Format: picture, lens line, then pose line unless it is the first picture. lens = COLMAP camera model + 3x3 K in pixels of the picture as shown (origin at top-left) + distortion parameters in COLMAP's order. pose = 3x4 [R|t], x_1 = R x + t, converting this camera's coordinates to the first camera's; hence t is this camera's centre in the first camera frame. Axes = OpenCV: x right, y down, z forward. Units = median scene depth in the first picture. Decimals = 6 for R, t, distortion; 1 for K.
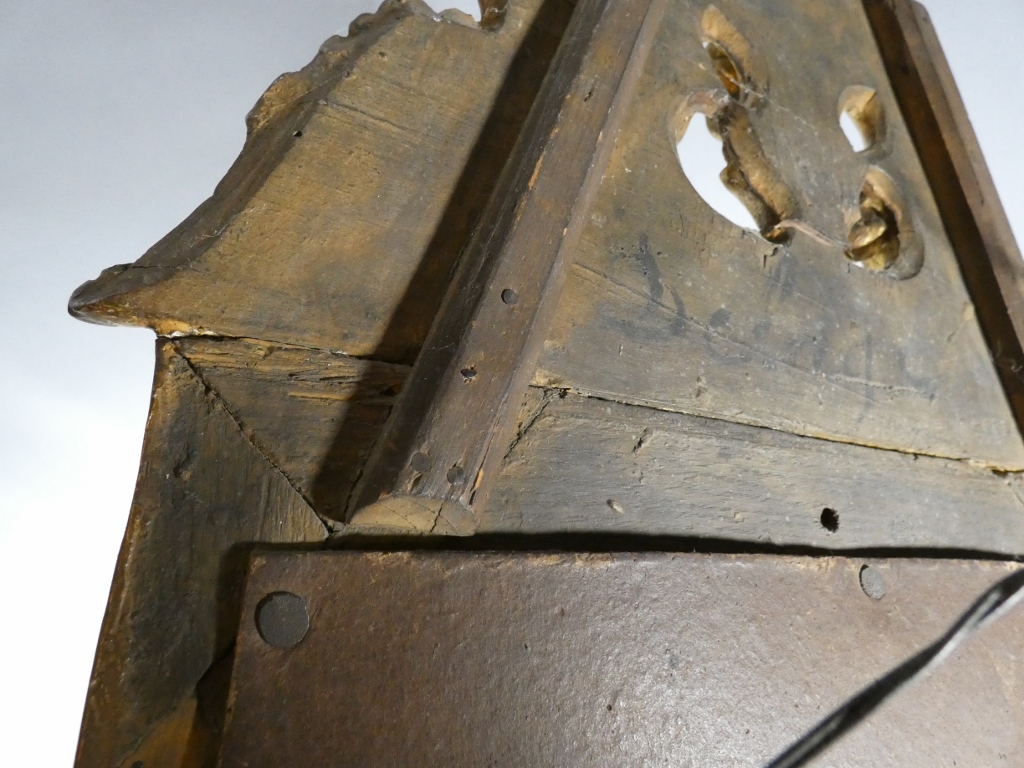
lens RADIAL K [[608.9, 0, 512.0], [0, 608.9, 384.0], [0, 0, 1]] dist [0.001085, -0.001804]
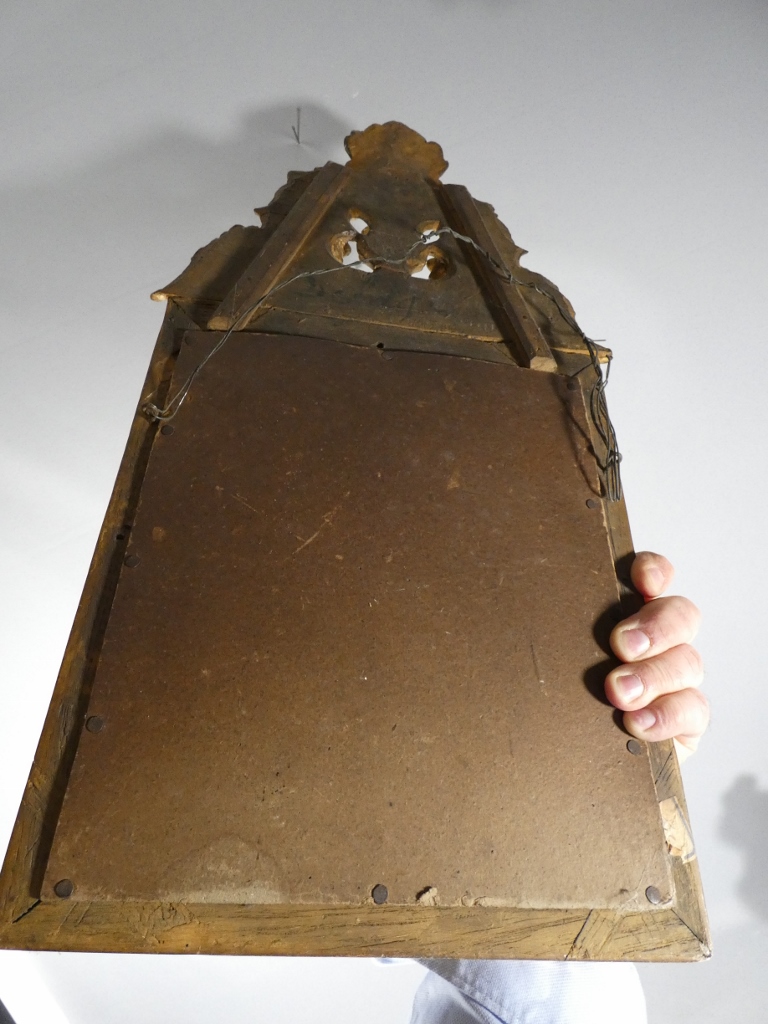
lens RADIAL K [[608.9, 0, 384.0], [0, 608.9, 512.0], [0, 0, 1]] dist [0.001085, -0.001804]
pose [[0.959215, -0.145084, -0.242603, 1.054414], [0.084388, 0.966075, -0.244087, 1.580548], [0.269786, 0.213659, 0.938917, -1.423028]]
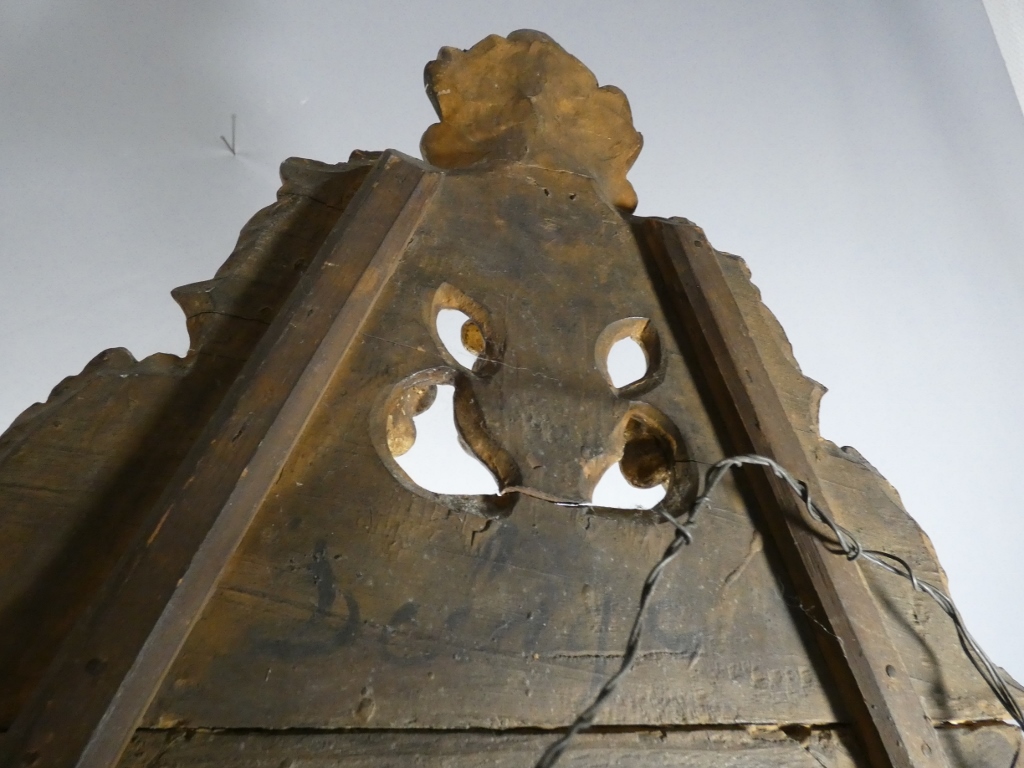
lens RADIAL K [[608.9, 0, 512.0], [0, 608.9, 384.0], [0, 0, 1]] dist [0.001085, -0.001804]
pose [[0.987570, -0.089479, -0.129227, 0.647772], [0.067887, 0.984327, -0.162763, -0.292312], [0.141765, 0.151967, 0.978166, -0.028642]]
